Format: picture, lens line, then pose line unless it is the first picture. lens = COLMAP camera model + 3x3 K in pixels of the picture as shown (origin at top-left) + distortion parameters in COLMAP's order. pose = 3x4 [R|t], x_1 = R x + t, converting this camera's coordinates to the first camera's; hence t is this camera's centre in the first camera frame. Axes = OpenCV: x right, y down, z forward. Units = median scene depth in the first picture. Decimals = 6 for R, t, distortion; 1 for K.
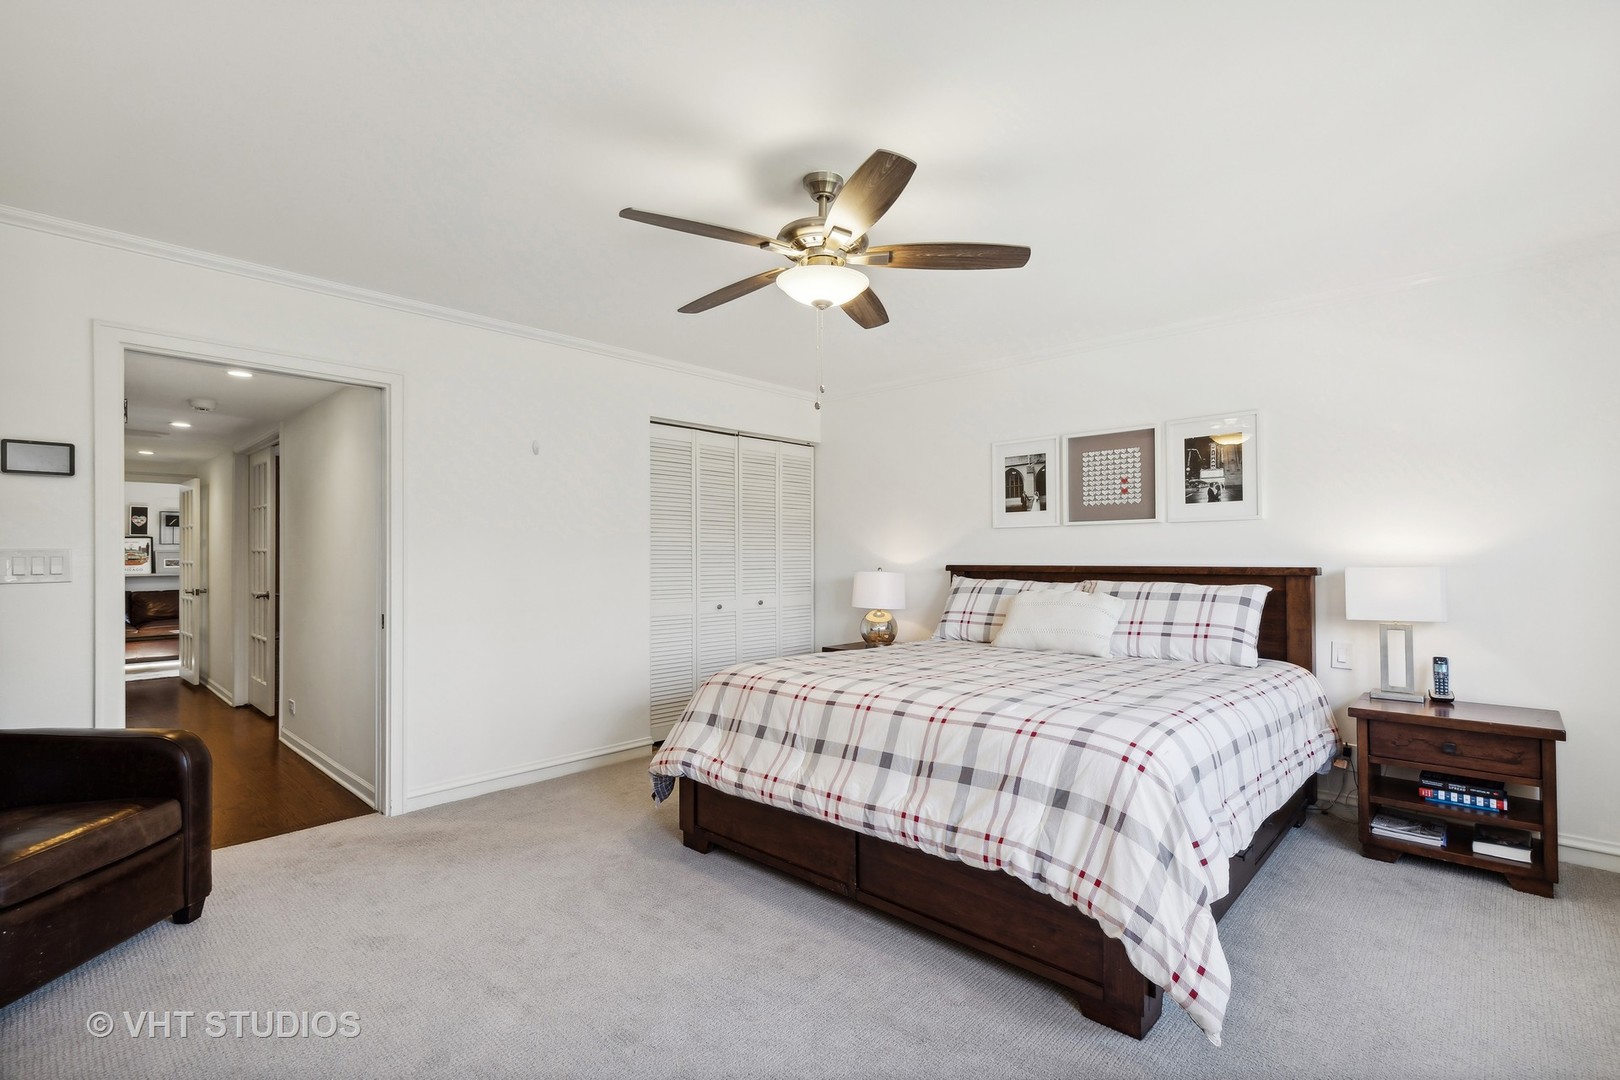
lens RADIAL K [[742.0, 0, 857.8], [0, 742.0, 552.0], [0, 0, 1]] dist [0.006939, 0.000362]
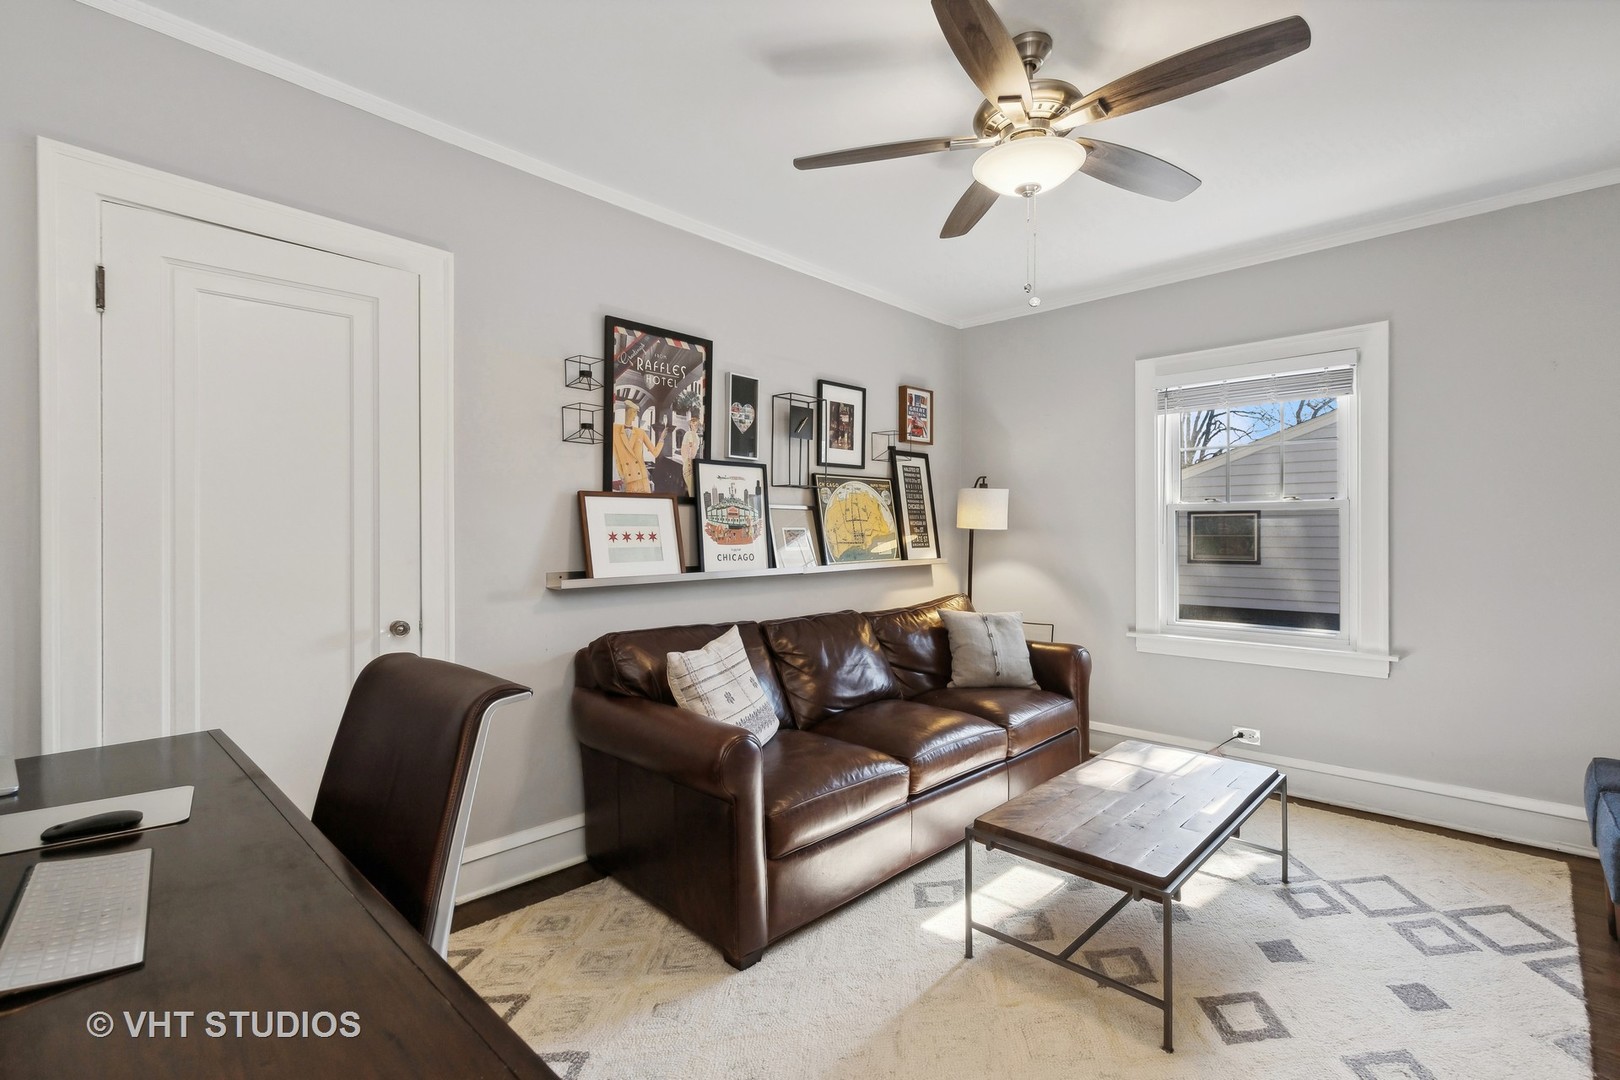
lens RADIAL K [[742.0, 0, 815.4], [0, 742.0, 536.8], [0, 0, 1]] dist [0.006939, 0.000362]
pose [[0.999589, 0.012346, -0.025886, -0.914898], [-0.012218, 0.999912, 0.005093, 0.012125], [0.025947, -0.004775, 0.999652, 0.651302]]
